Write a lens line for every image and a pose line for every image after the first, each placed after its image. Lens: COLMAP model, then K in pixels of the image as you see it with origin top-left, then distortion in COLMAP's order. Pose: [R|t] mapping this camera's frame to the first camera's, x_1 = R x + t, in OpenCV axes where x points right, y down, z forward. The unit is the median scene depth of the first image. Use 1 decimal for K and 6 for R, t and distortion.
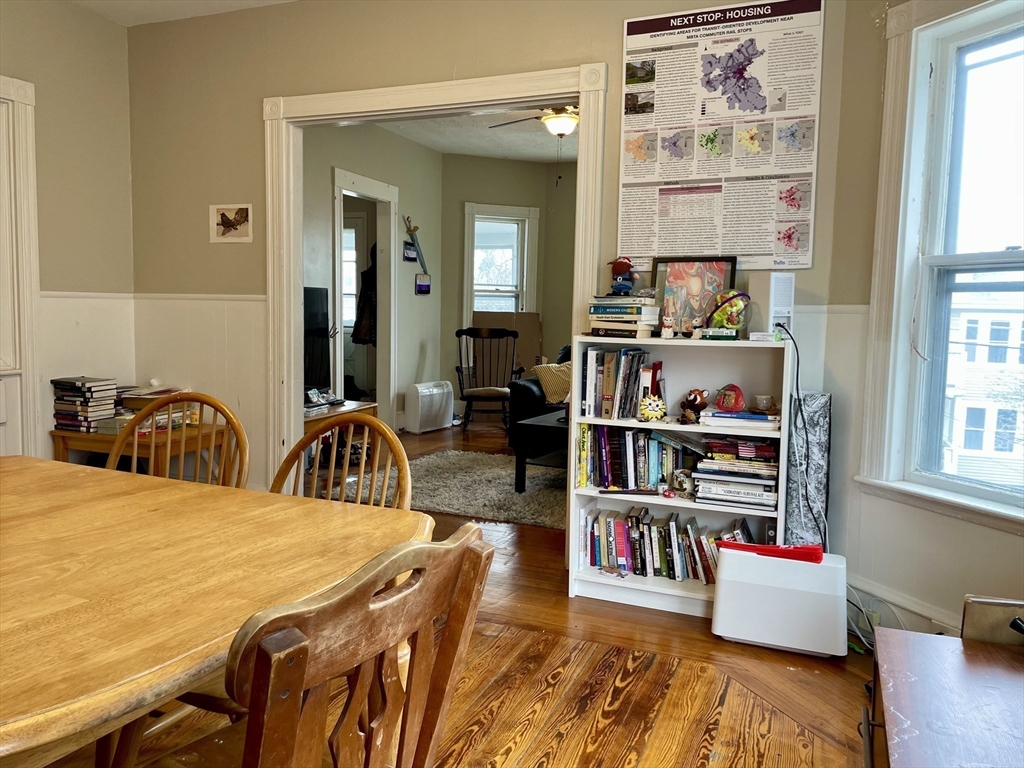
lens RADIAL K [[774.9, 0, 513.8], [0, 774.9, 383.2], [0, 0, 1]] dist [0.065336, -0.034585]
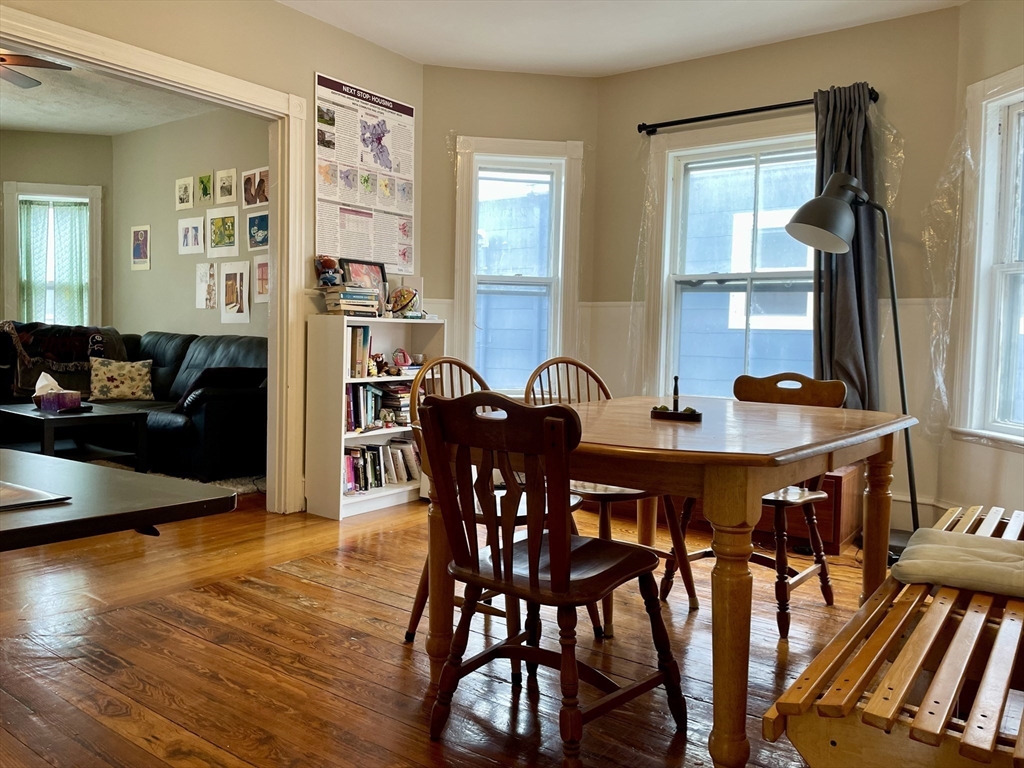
lens RADIAL K [[774.9, 0, 515.4], [0, 774.9, 381.7], [0, 0, 1]] dist [0.065336, -0.034585]
pose [[0.257289, -0.072190, 0.963634, -1.081885], [0.064245, 0.996277, 0.057482, -0.007293], [-0.964196, 0.047119, 0.260969, 0.378086]]
